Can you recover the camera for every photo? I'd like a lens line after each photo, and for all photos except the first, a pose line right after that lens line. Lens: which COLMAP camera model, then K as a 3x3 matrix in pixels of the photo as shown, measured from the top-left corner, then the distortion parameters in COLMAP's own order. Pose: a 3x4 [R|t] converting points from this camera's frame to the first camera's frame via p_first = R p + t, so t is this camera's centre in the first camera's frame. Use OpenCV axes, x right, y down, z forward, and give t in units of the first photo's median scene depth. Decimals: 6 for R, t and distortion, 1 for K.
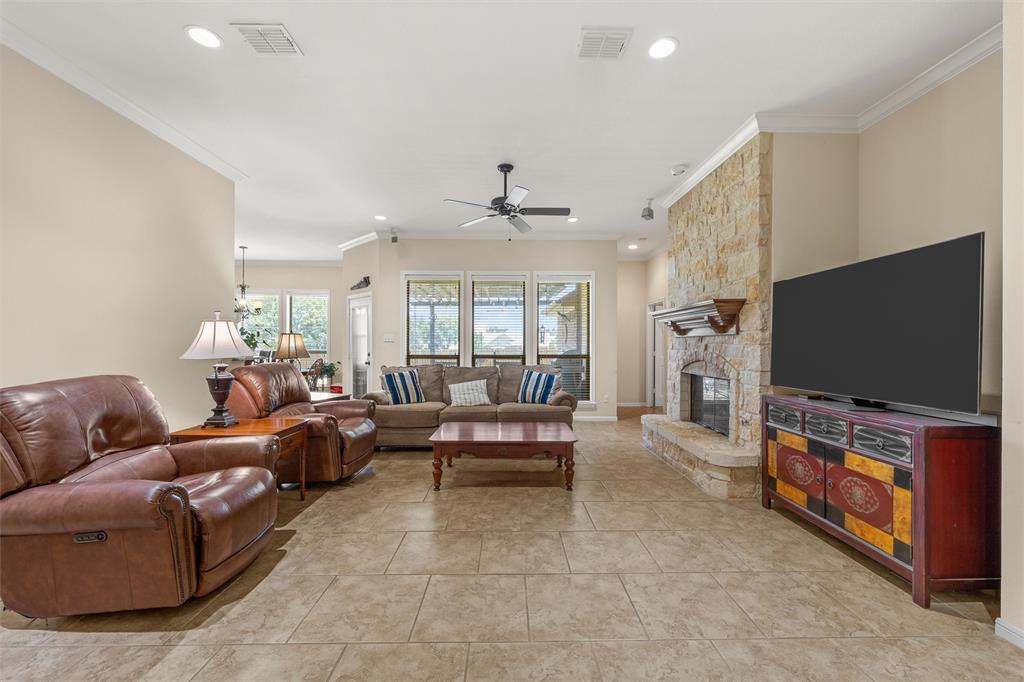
lens RADIAL K [[406.1, 0, 515.5], [0, 406.1, 343.2], [0, 0, 1]] dist [0.002209, -0.000013]
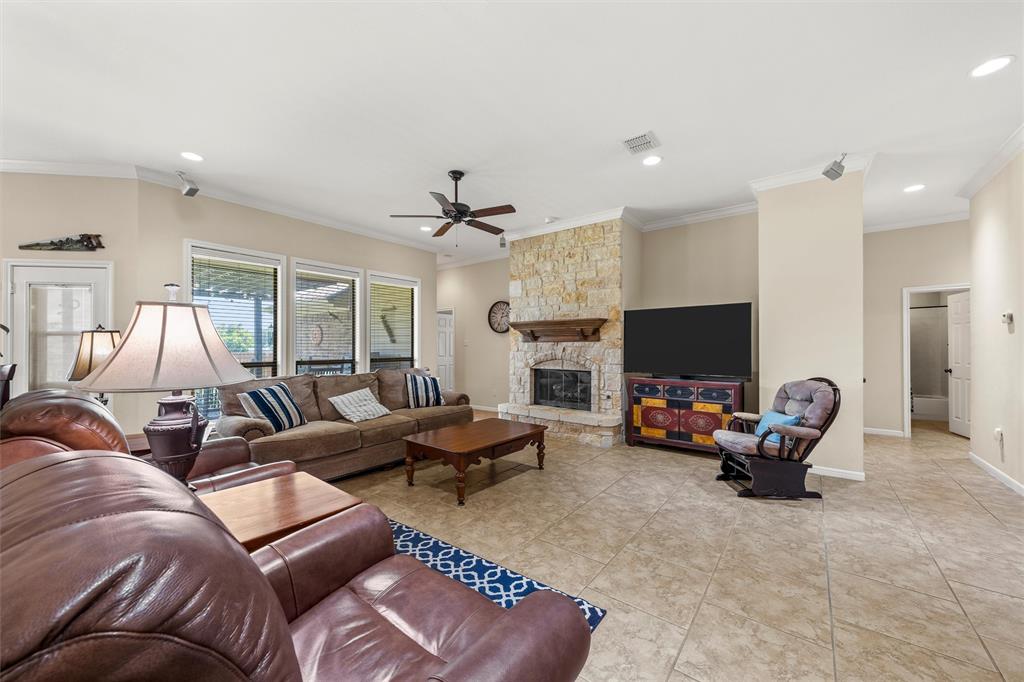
lens RADIAL K [[379.9, 0, 509.2], [0, 379.9, 344.6], [0, 0, 1]] dist [-0.003839, -0.000199]
pose [[0.633520, 0.002642, 0.773722, -0.820854], [-0.002091, 0.999996, -0.001702, -0.006693], [-0.773724, -0.000539, 0.633523, 0.366425]]
